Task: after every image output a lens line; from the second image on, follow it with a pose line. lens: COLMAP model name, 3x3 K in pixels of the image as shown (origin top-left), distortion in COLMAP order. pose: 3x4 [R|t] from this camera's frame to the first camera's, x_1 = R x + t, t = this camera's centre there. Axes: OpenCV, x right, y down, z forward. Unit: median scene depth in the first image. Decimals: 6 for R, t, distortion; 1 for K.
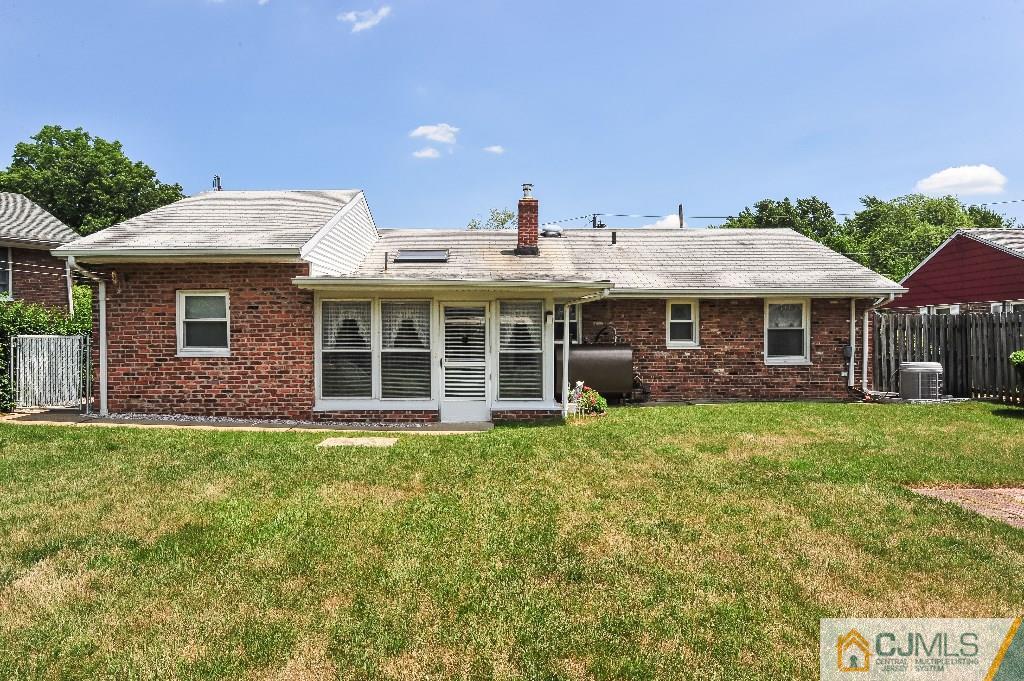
lens RADIAL K [[648.6, 0, 512.0], [0, 648.6, 340.5], [0, 0, 1]] dist [-0.002930, -0.000382]
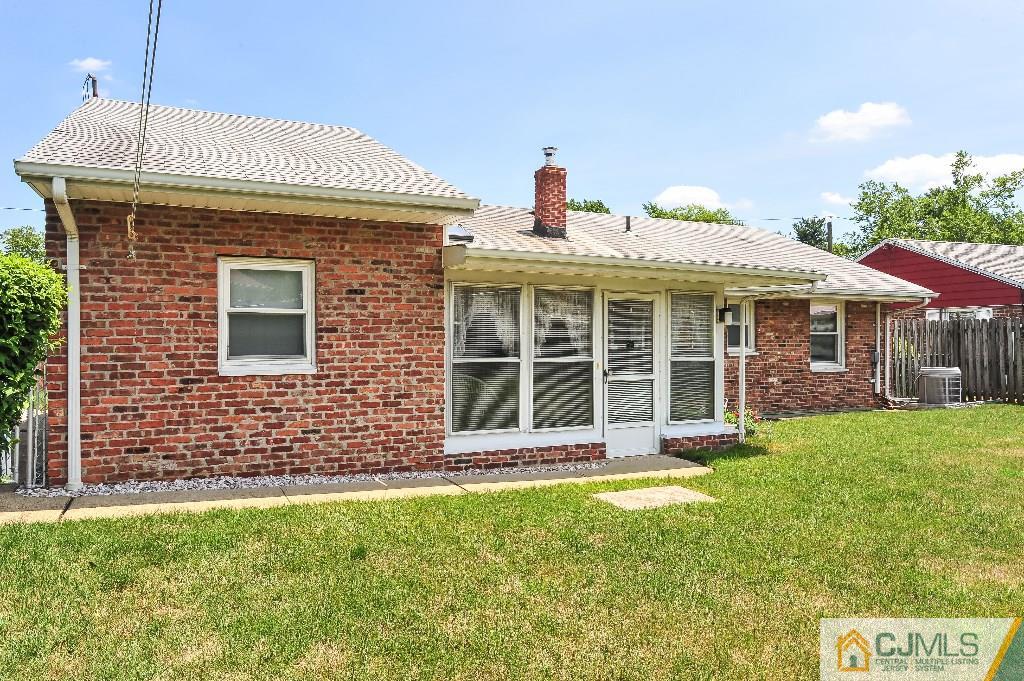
lens RADIAL K [[738.8, 0, 512.0], [0, 738.8, 340.5], [0, 0, 1]] dist [-0.000106, -0.000188]
pose [[0.901052, 0.001007, 0.433709, -0.567202], [0.004835, 0.999912, -0.012368, 0.004300], [-0.433684, 0.013241, 0.900968, 0.308770]]
